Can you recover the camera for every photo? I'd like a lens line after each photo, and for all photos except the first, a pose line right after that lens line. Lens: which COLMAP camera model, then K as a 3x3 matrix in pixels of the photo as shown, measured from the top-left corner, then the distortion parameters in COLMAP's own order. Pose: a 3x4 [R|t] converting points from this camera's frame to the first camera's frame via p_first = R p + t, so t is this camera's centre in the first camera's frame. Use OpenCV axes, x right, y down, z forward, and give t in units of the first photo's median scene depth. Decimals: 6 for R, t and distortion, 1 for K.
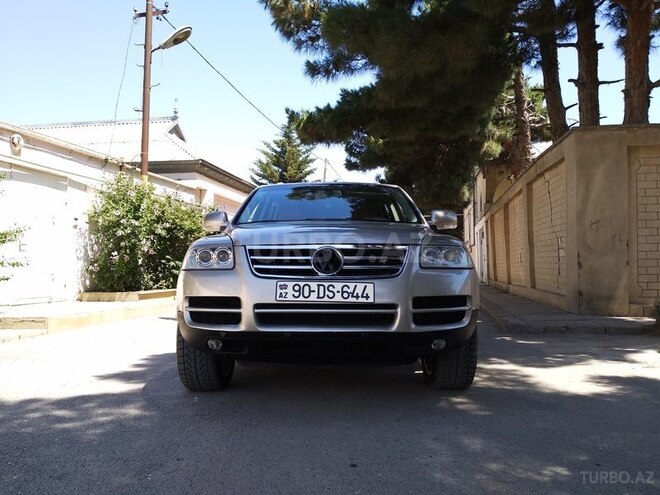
lens RADIAL K [[509.3, 0, 330.0], [0, 509.3, 247.5], [0, 0, 1]] dist [0.051910, -0.068485]
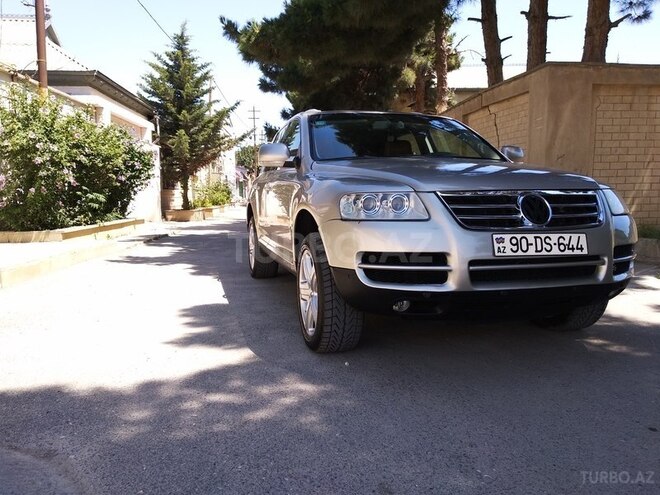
lens RADIAL K [[509.3, 0, 330.0], [0, 509.3, 247.5], [0, 0, 1]] dist [0.051910, -0.068485]
pose [[0.964316, -0.033892, 0.262574, -0.231197], [-0.004592, 0.989482, 0.144582, -0.014325], [-0.264712, -0.140629, 0.954018, 0.086181]]
